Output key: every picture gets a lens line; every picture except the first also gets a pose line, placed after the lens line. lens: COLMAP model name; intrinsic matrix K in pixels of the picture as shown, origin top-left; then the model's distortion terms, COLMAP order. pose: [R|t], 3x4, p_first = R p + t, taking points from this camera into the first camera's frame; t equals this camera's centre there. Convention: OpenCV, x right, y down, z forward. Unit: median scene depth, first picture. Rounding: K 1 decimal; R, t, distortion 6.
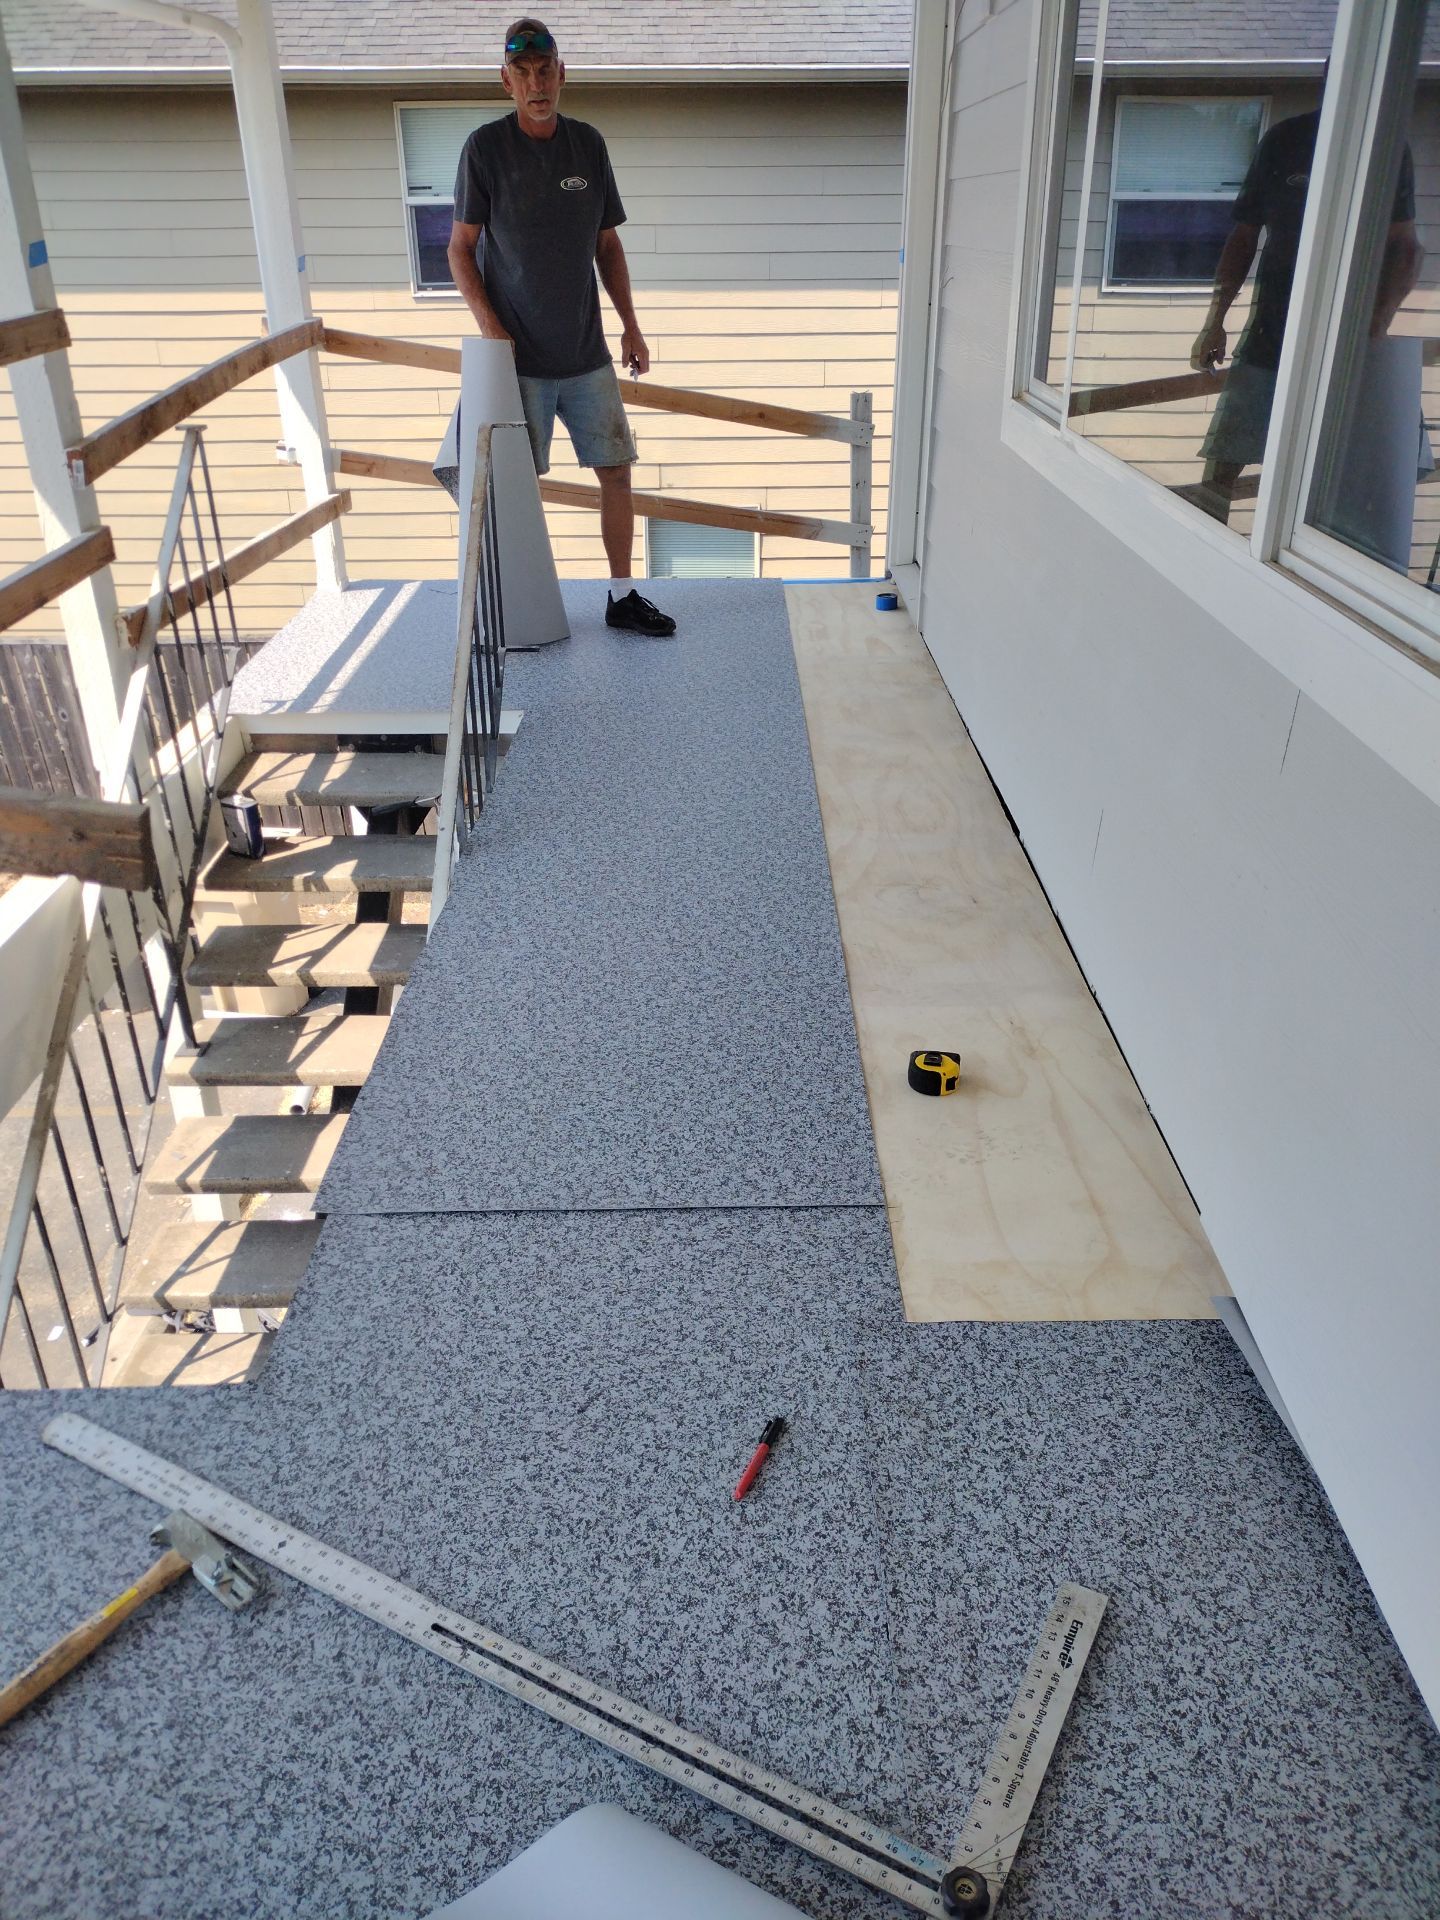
lens RADIAL K [[1442.0, 0, 715.7], [0, 1442.0, 960.2], [0, 0, 1]] dist [0.067374, -0.091608]
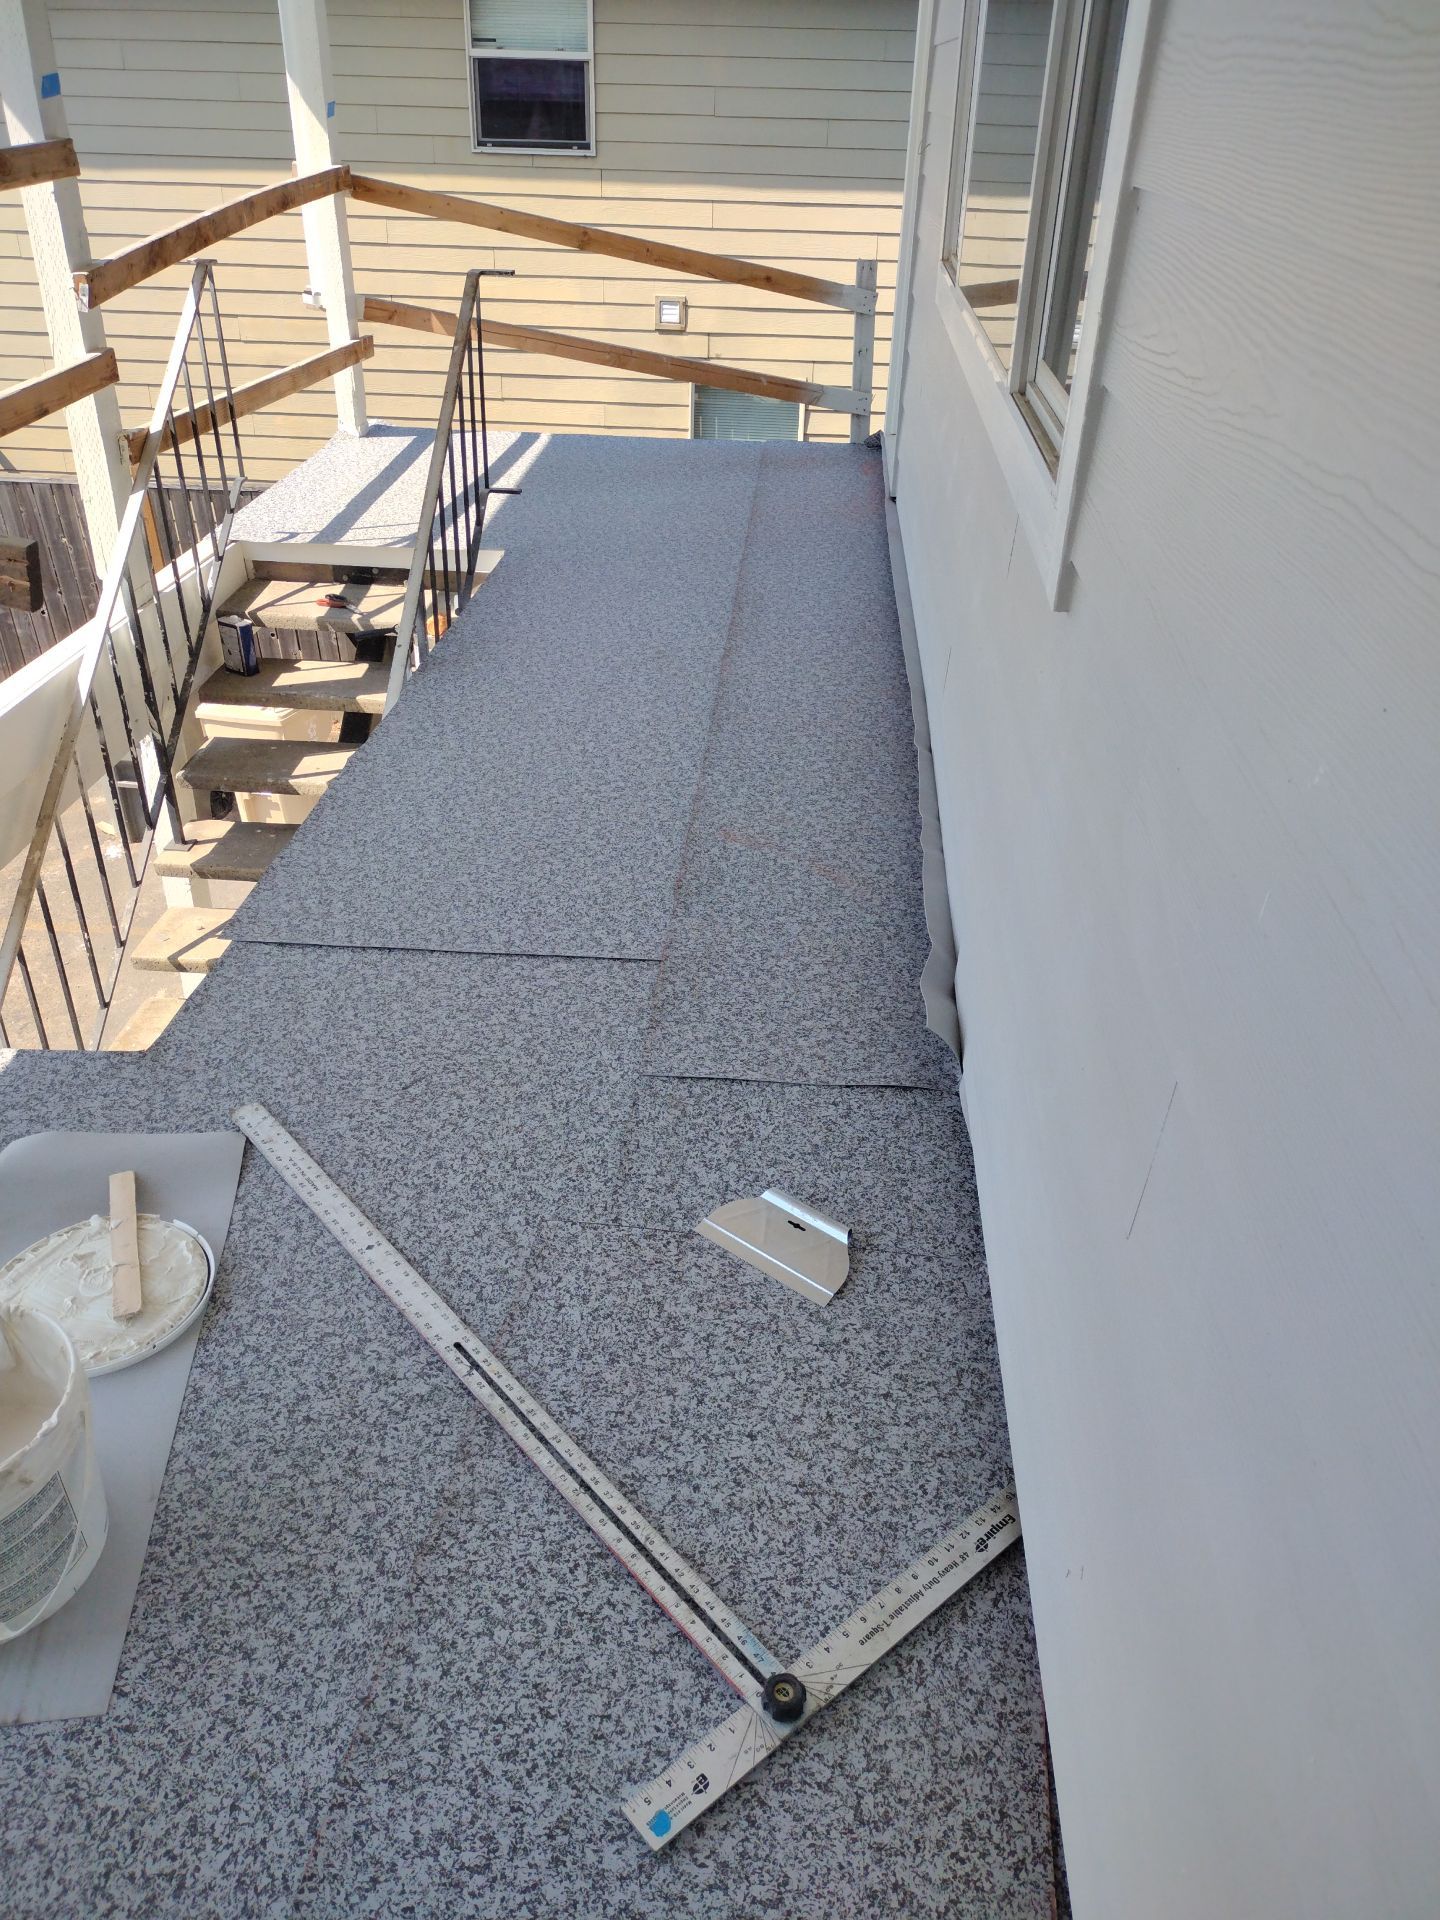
lens RADIAL K [[1442.0, 0, 715.7], [0, 1442.0, 960.2], [0, 0, 1]] dist [0.067374, -0.091608]
pose [[0.997085, 0.065720, -0.038772, 0.170692], [-0.062857, 0.995498, 0.070943, 0.084326], [0.043260, -0.068299, 0.996727, -0.154410]]
